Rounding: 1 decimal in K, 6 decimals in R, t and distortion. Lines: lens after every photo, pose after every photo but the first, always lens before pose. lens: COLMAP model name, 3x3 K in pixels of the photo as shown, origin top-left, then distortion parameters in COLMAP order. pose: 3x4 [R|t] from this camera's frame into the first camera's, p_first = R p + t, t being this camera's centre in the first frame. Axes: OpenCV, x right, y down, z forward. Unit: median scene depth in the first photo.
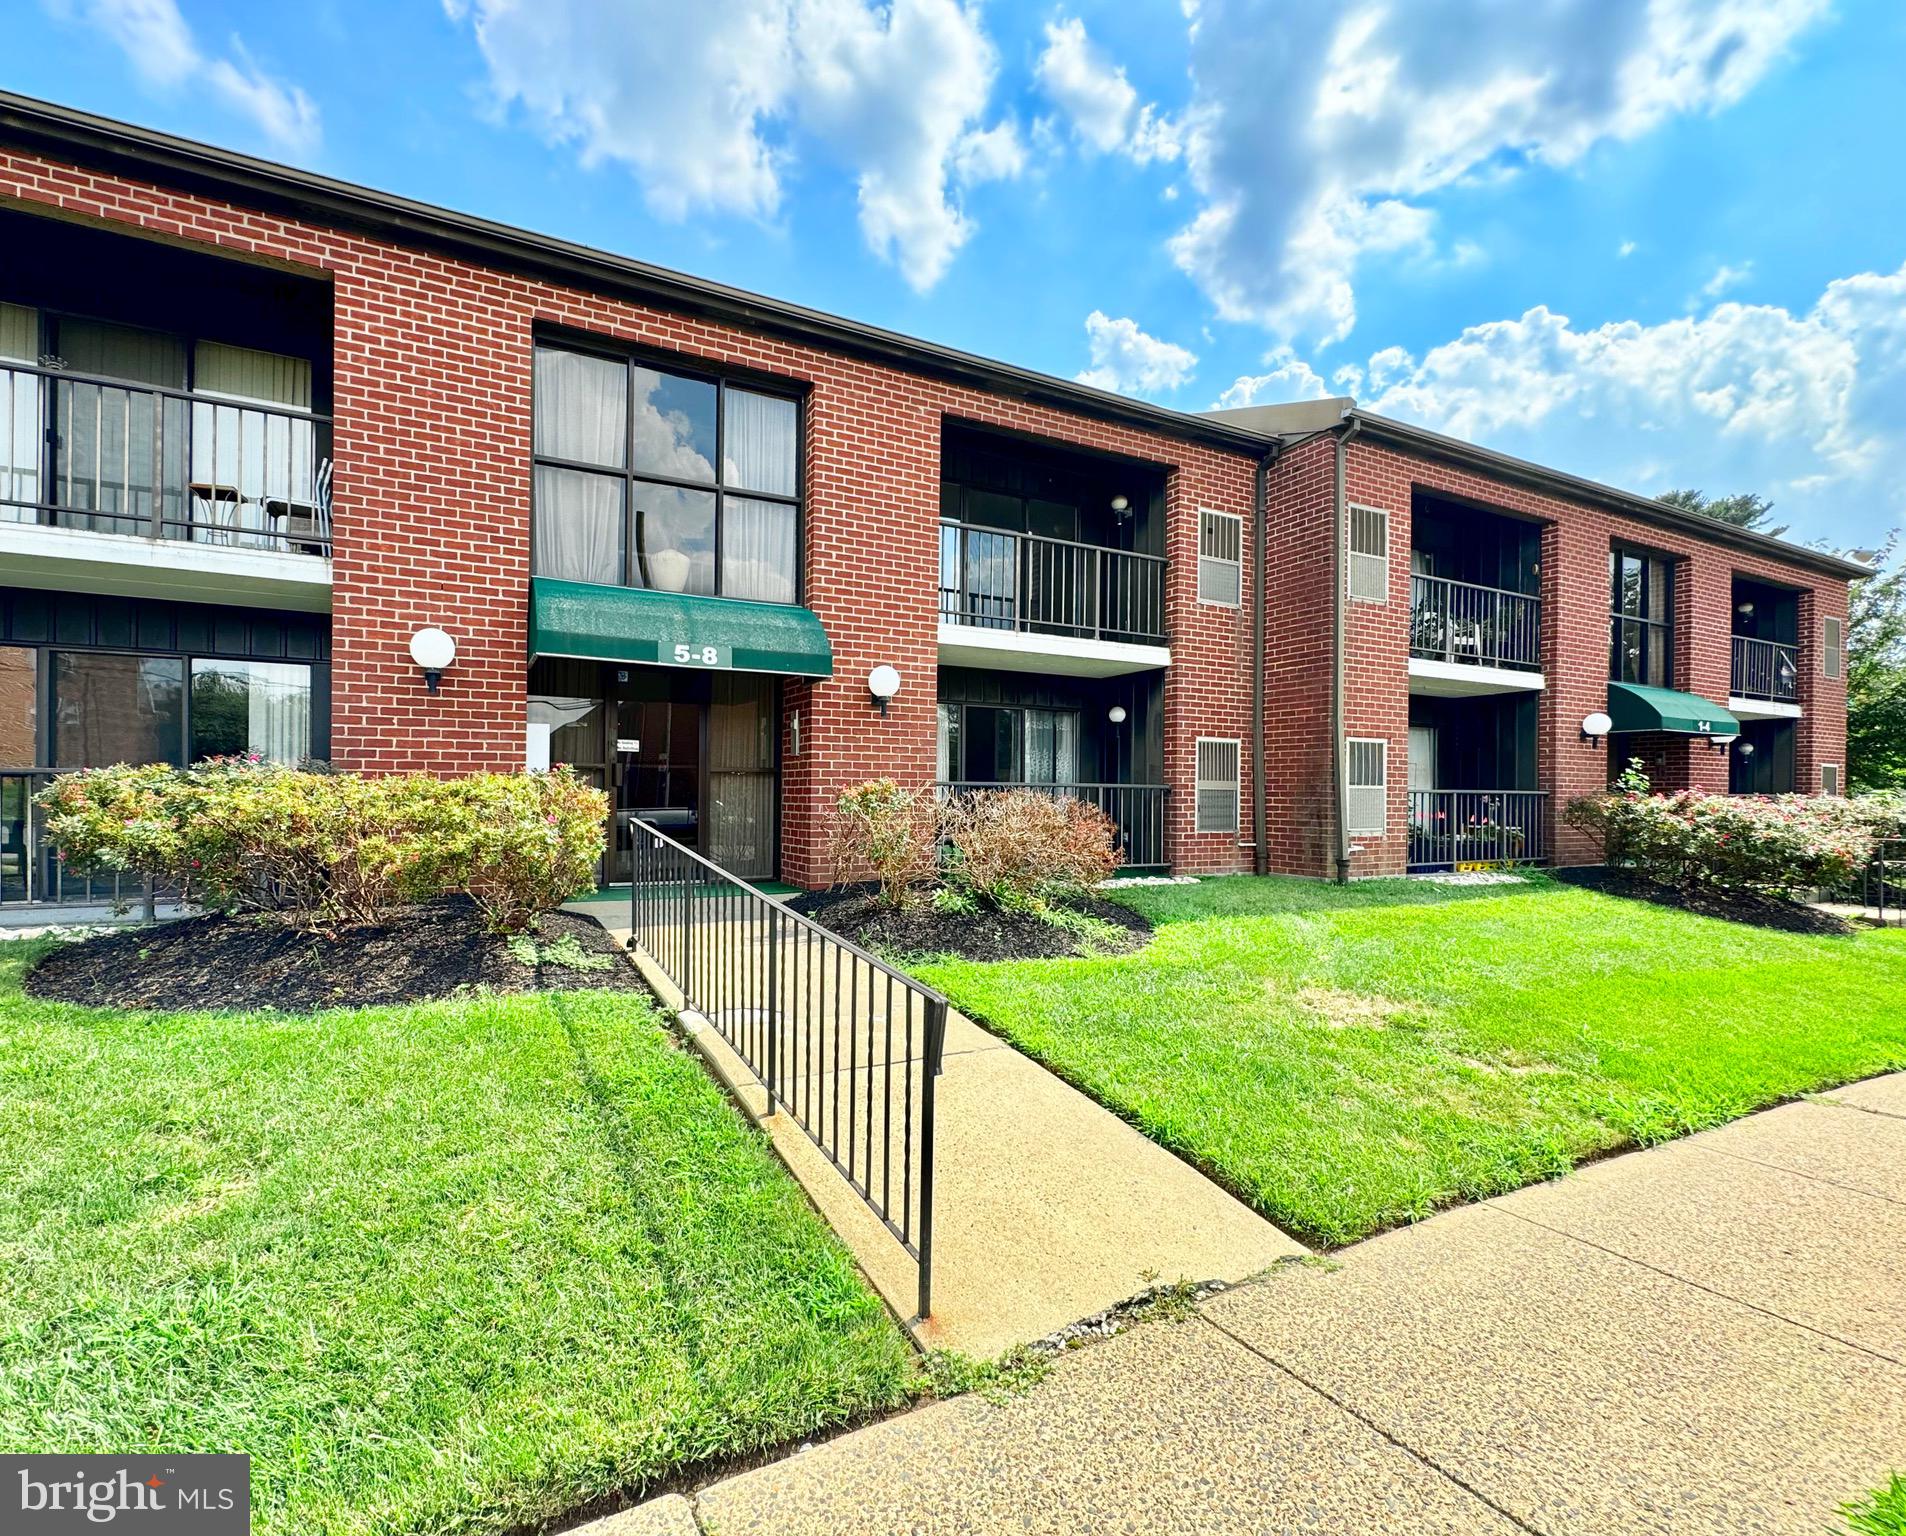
lens RADIAL K [[831.0, 0, 843.9], [0, 831.0, 766.2], [0, 0, 1]] dist [-0.003375, 0.000049]
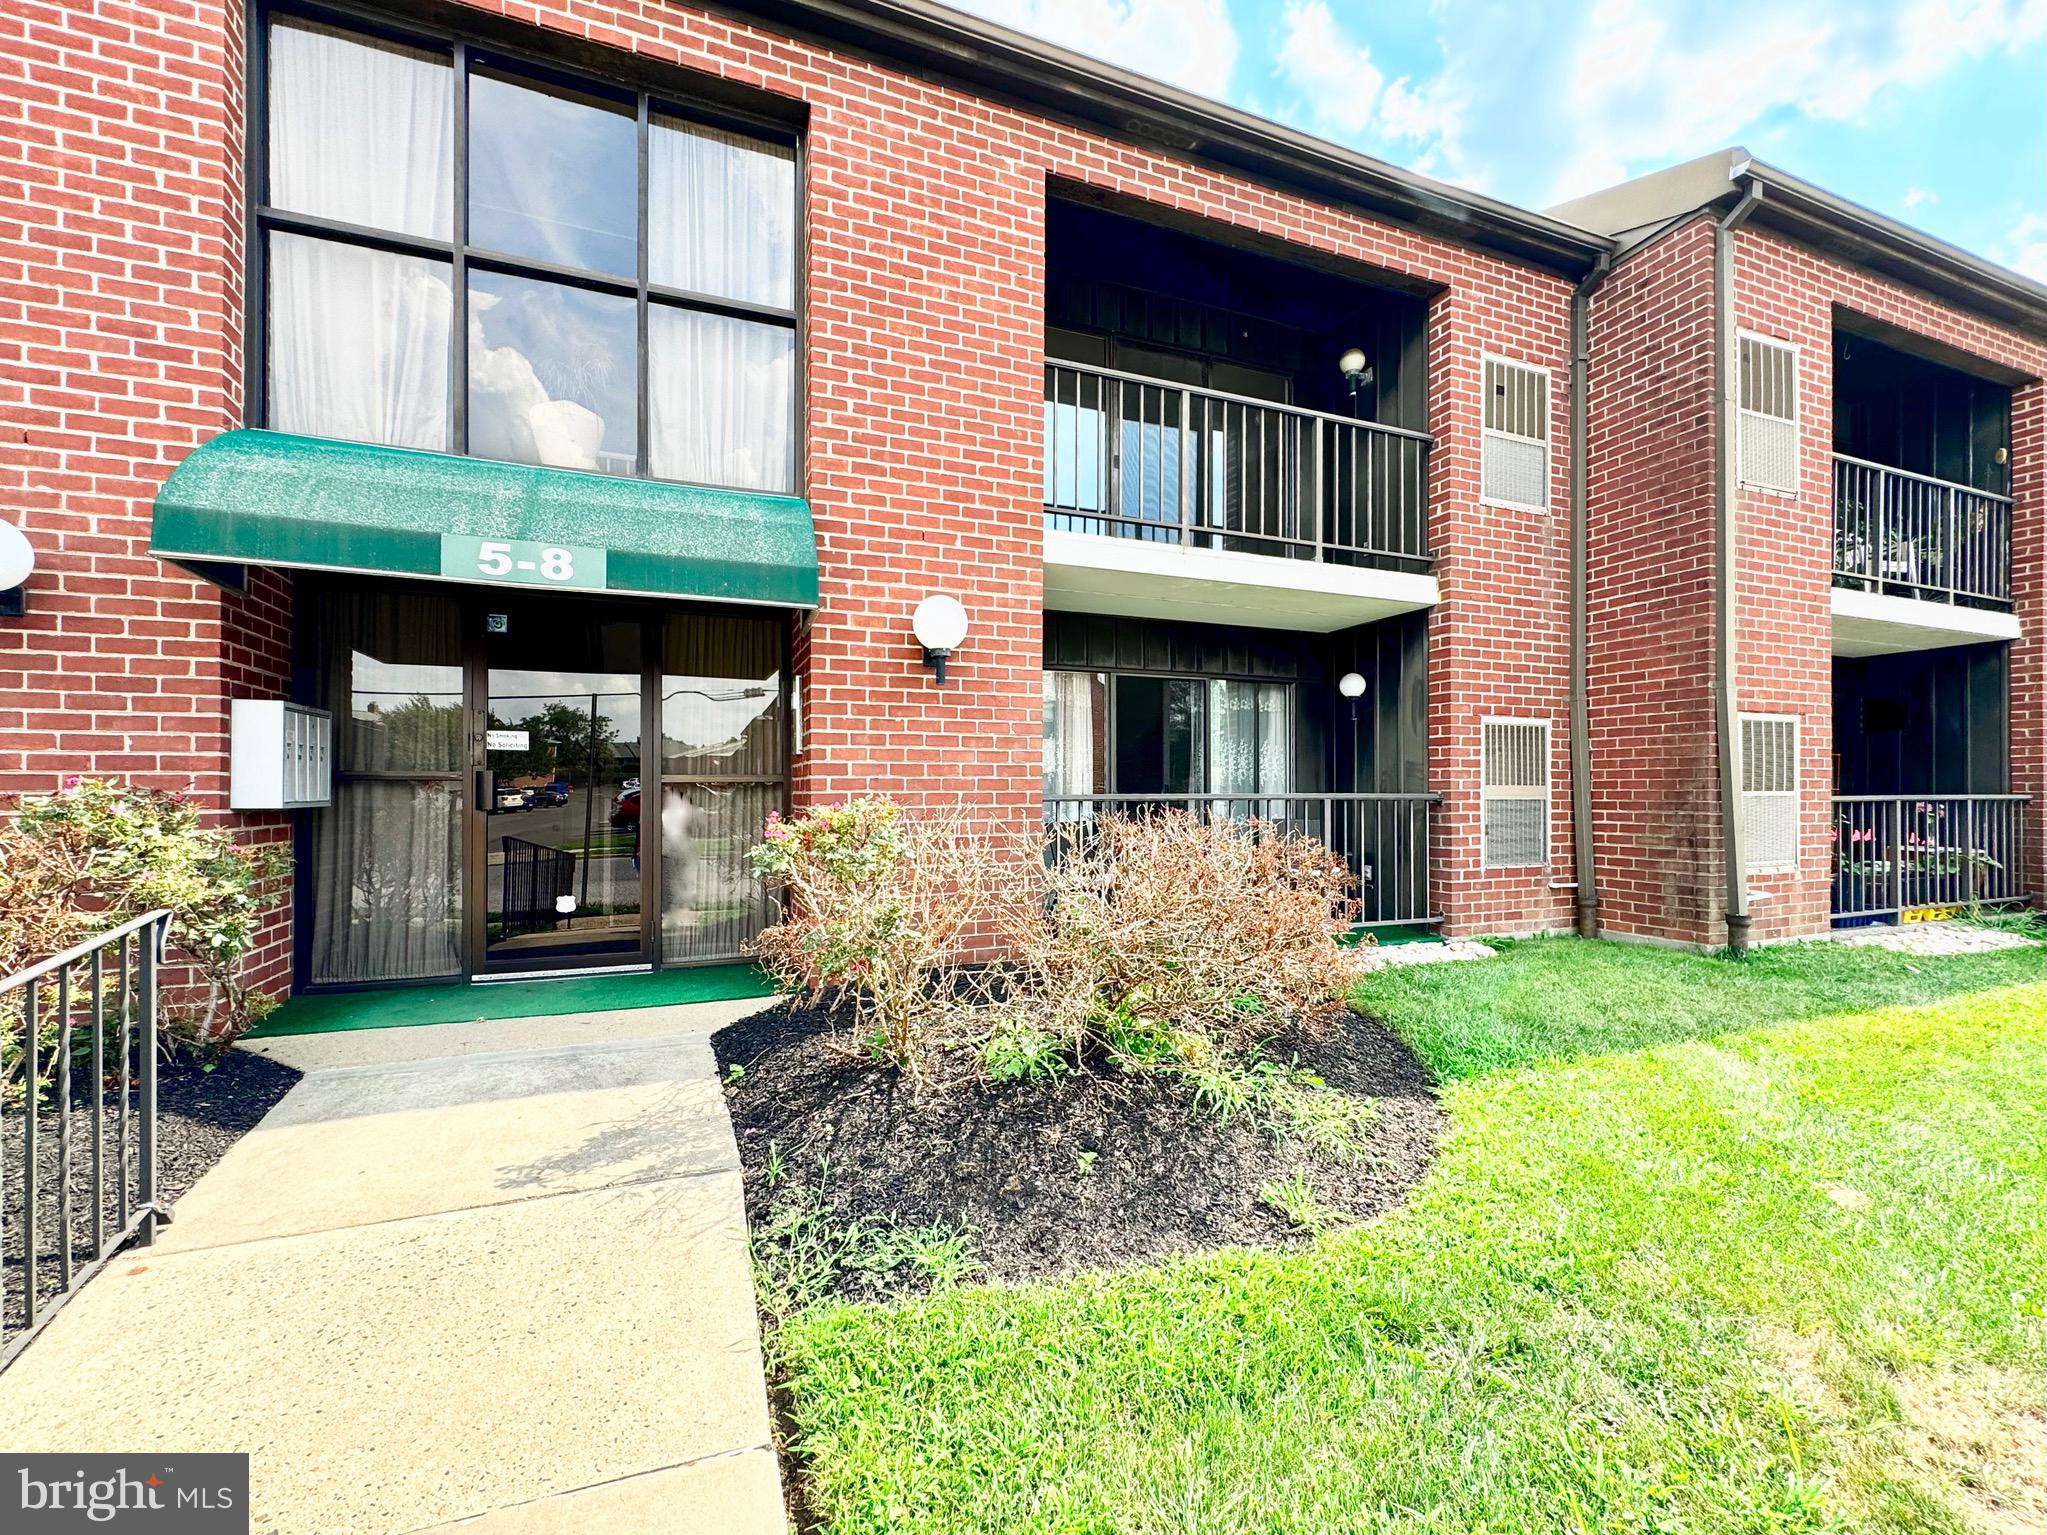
lens RADIAL K [[824.9, 0, 1018.7], [0, 824.9, 769.5], [0, 0, 1]] dist [-0.001923, 0.000039]
pose [[0.998124, -0.011590, -0.060125, 0.113420], [0.011905, 0.999917, 0.004889, -0.002247], [0.060063, -0.005595, 0.998179, 0.361875]]
